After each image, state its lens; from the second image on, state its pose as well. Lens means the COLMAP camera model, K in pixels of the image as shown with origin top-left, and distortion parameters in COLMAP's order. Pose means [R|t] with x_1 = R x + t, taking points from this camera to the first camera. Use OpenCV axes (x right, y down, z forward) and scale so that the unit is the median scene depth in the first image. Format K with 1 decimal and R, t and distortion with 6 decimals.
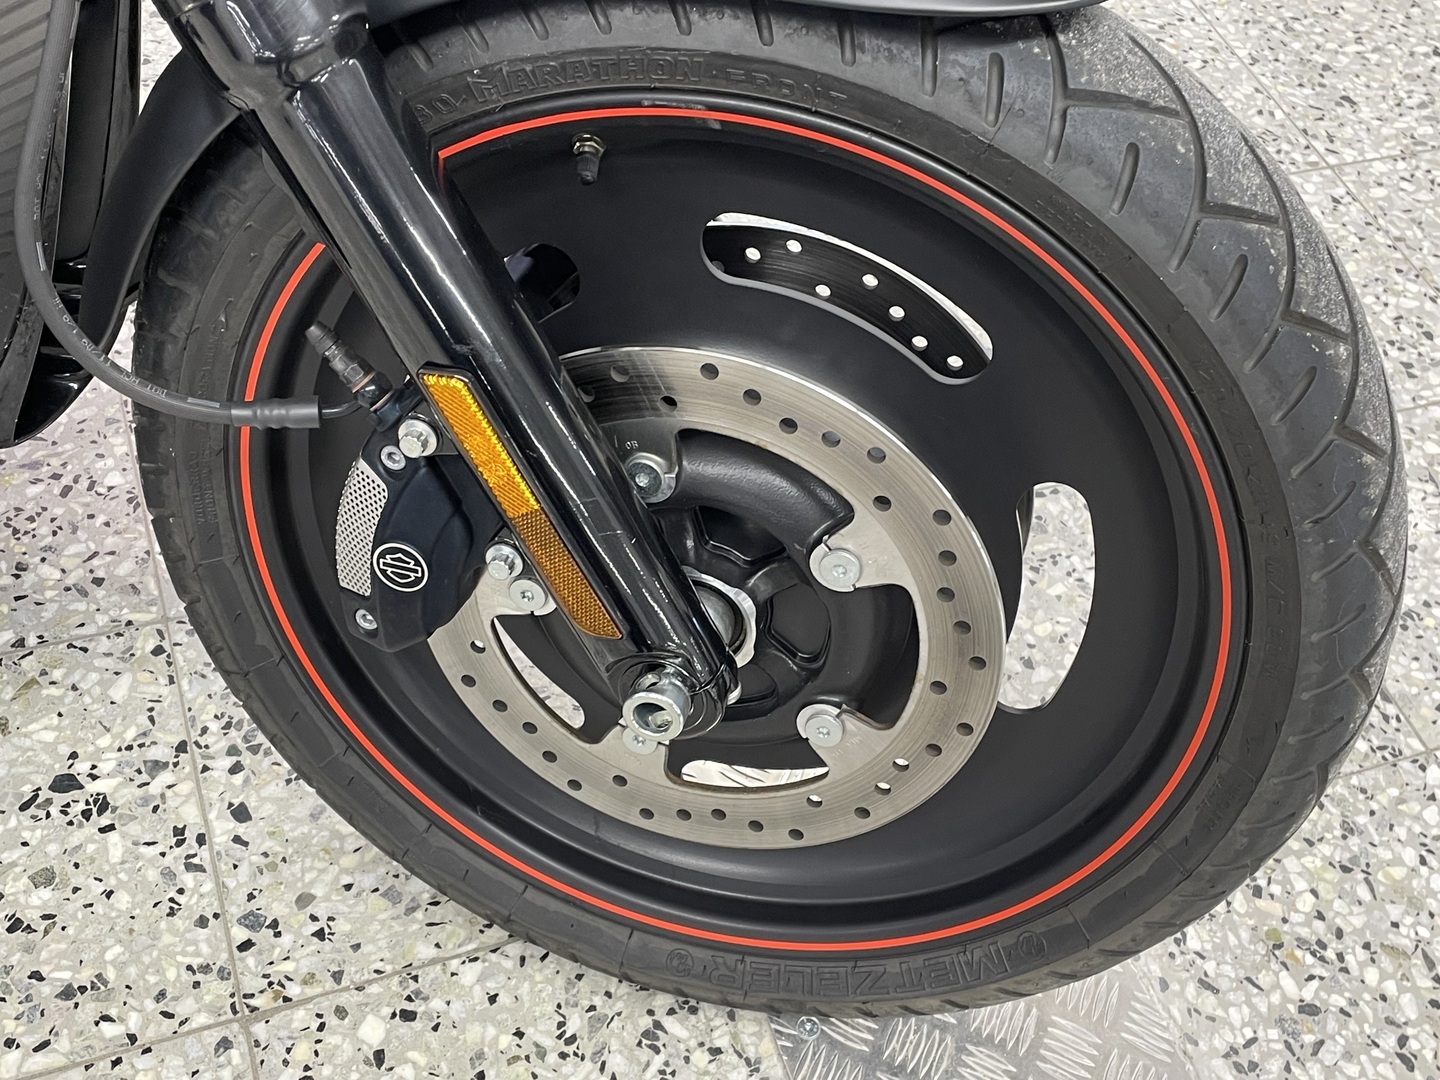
lens RADIAL K [[1687.3, 0, 741.4], [0, 1687.3, 563.8], [0, 0, 1]] dist [0.062144, 0.000000]
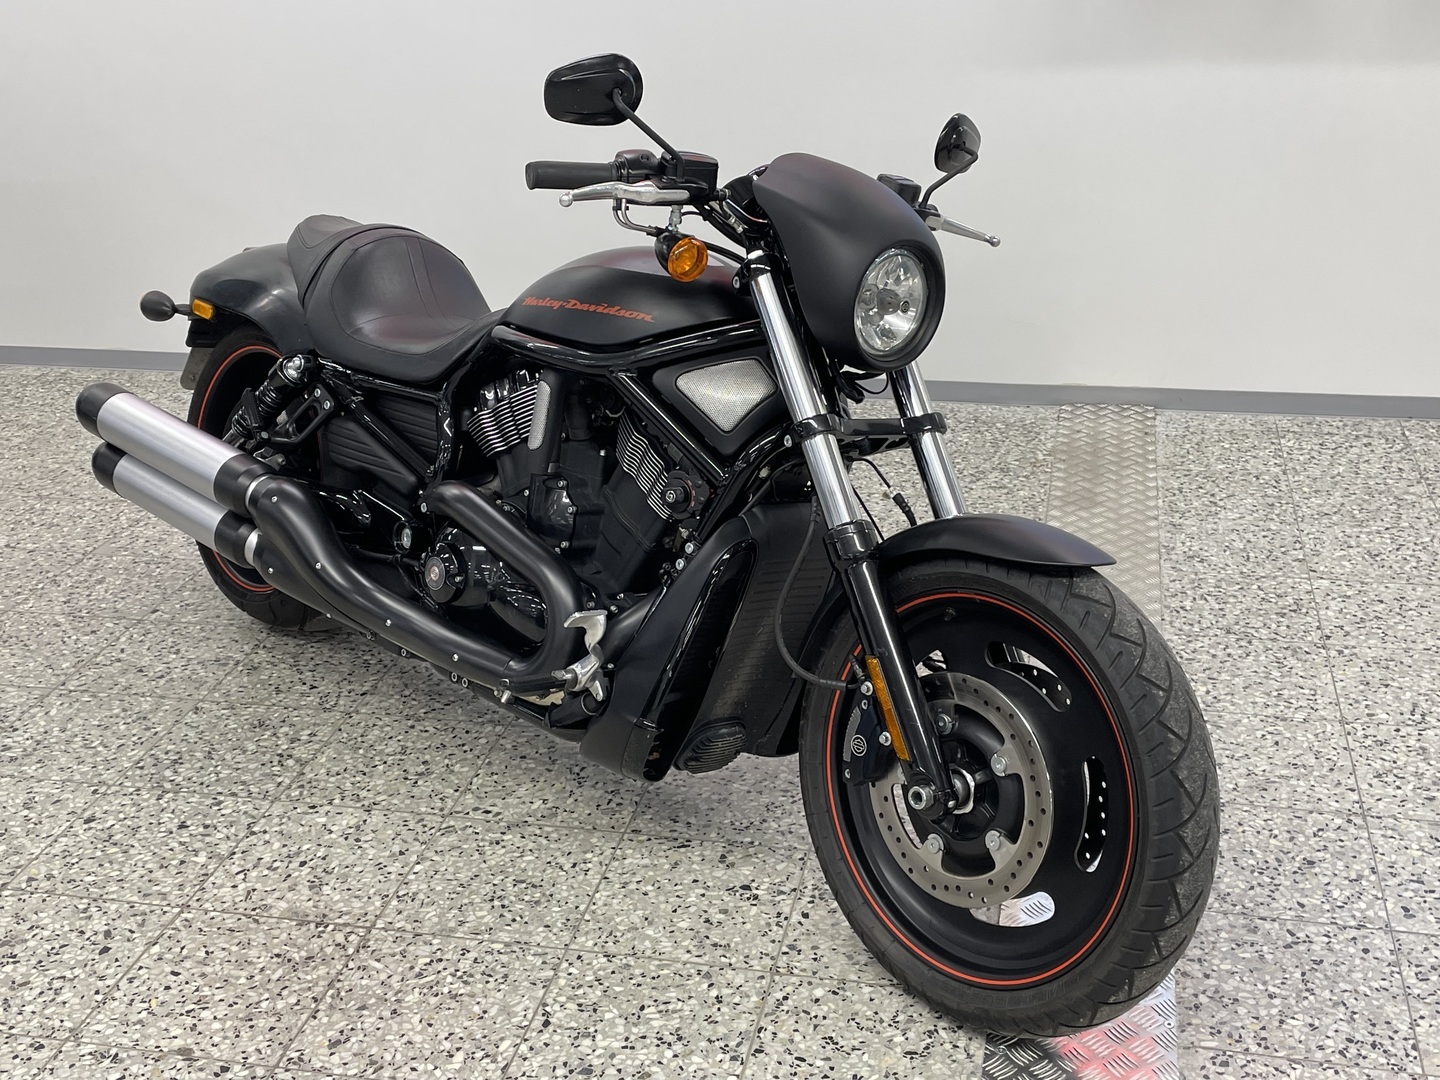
lens RADIAL K [[1687.3, 0, 730.5], [0, 1687.3, 533.5], [0, 0, 1]] dist [0.062144, 0.000000]
pose [[0.834332, 0.075952, -0.546004, 0.870556], [-0.339957, 0.850589, -0.401158, 0.696766], [0.433957, 0.520317, 0.735494, -1.033541]]
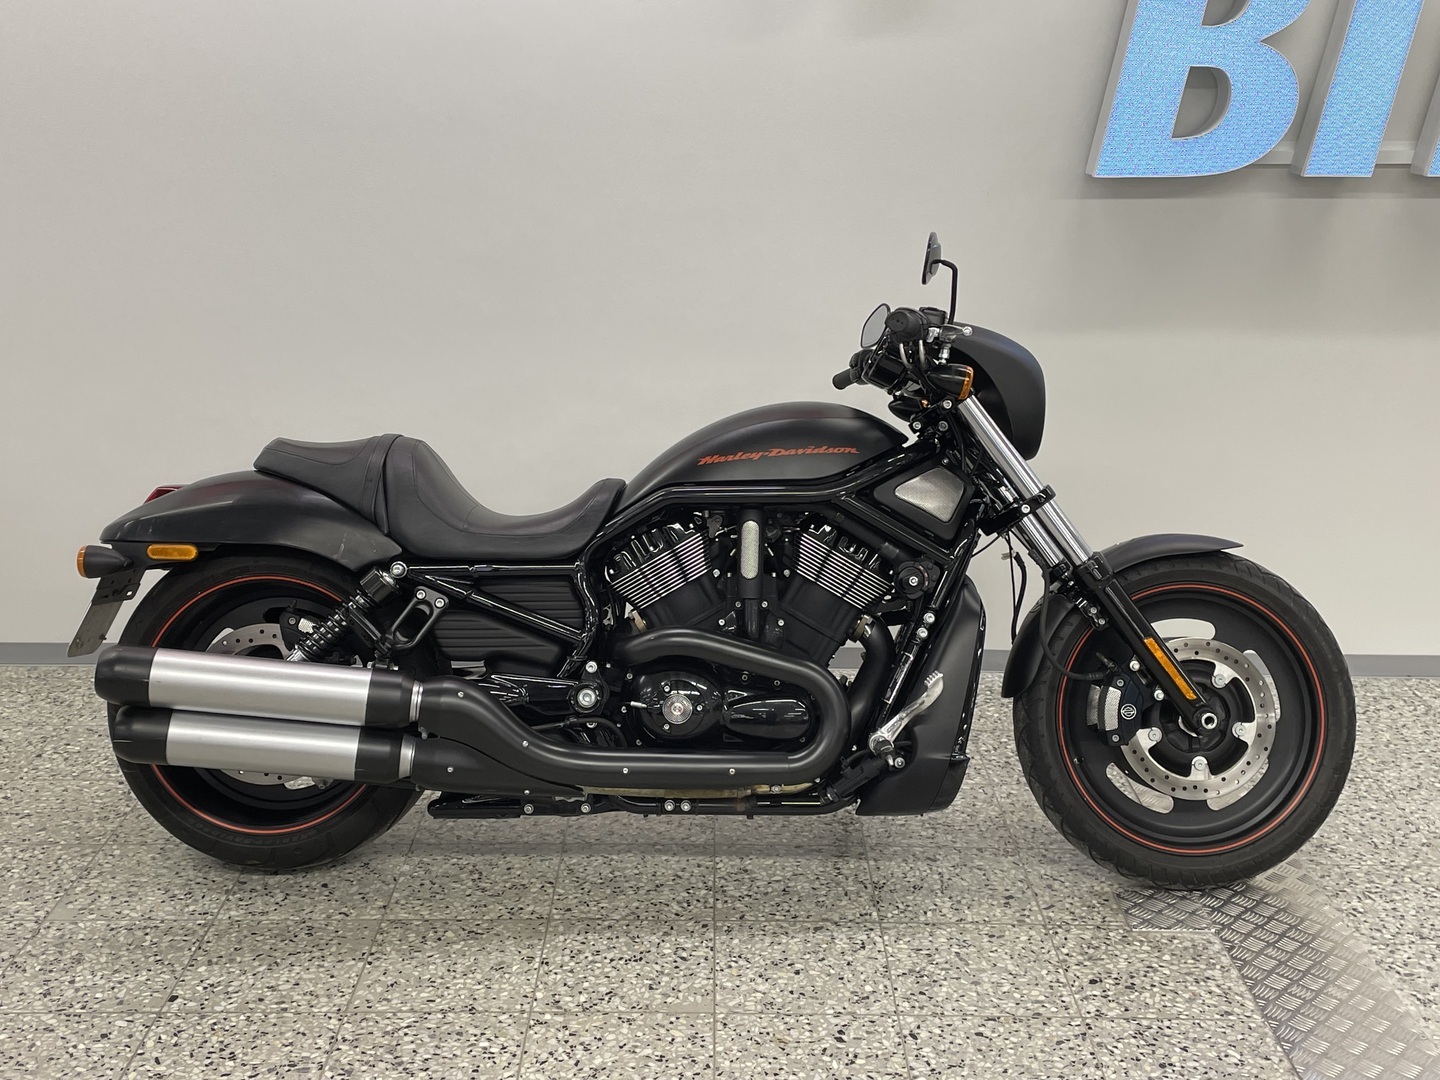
lens RADIAL K [[1672.0, 0, 724.2], [0, 1672.0, 518.3], [0, 0, 1]] dist [0.045227, 0.000000]
pose [[0.936811, -0.013131, -0.349590, -0.174625], [-0.202635, 0.794224, -0.572841, 0.607747], [0.285175, 0.607483, 0.741377, -1.153673]]
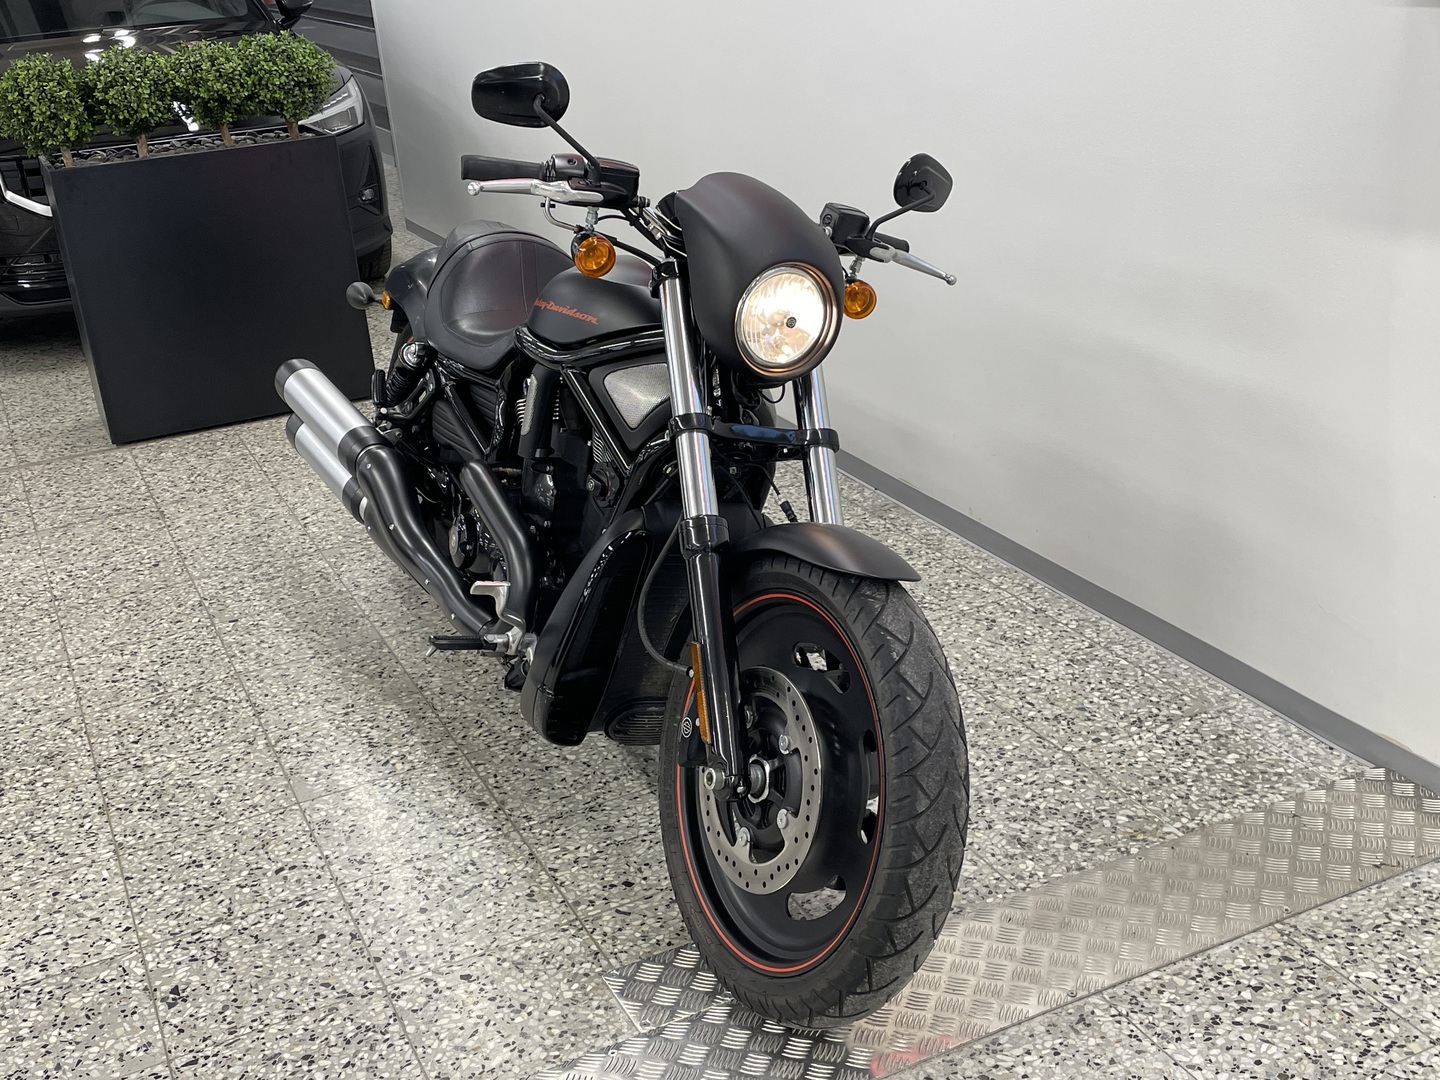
lens RADIAL K [[1672.0, 0, 731.2], [0, 1672.0, 535.8], [0, 0, 1]] dist [0.045227, 0.000000]
pose [[0.086092, 0.253234, -0.963567, 1.559858], [-0.724036, 0.680261, 0.114089, -1.458179], [0.684368, 0.687835, 0.241916, 0.798098]]
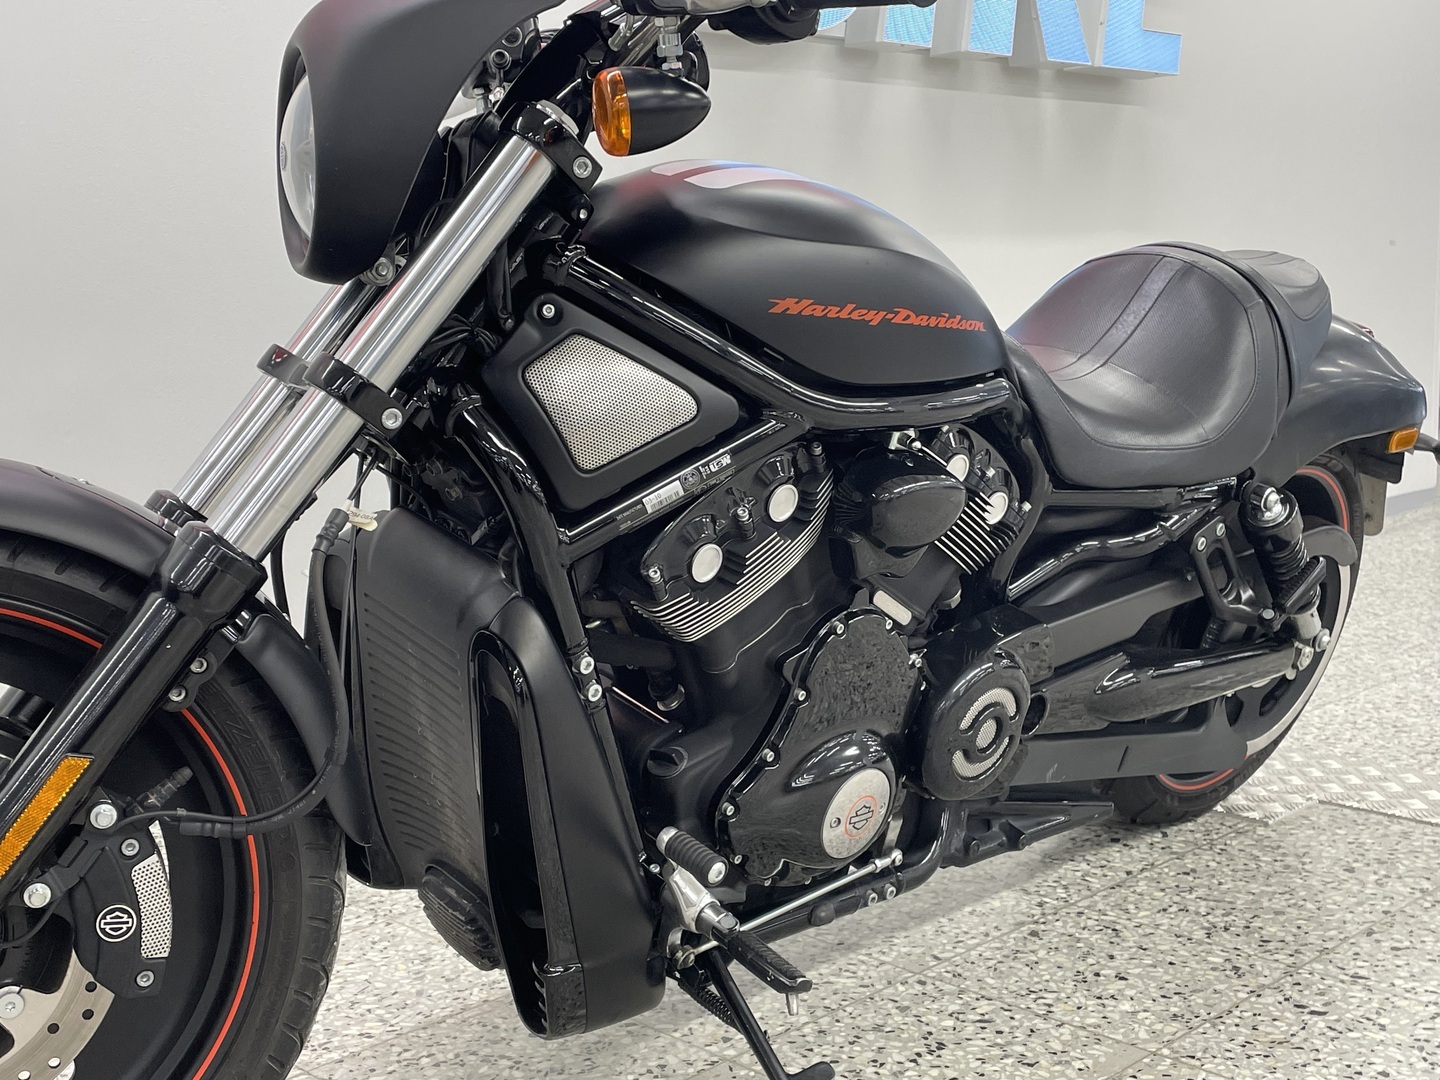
lens RADIAL K [[1748.6, 0, 742.7], [0, 1748.6, 533.2], [0, 0, 1]] dist [0.060347, 0.000000]
pose [[0.895464, -0.193869, 0.400699, -2.077972], [0.414179, 0.692701, -0.590441, 0.203574], [-0.163097, 0.694680, 0.700585, -0.187664]]
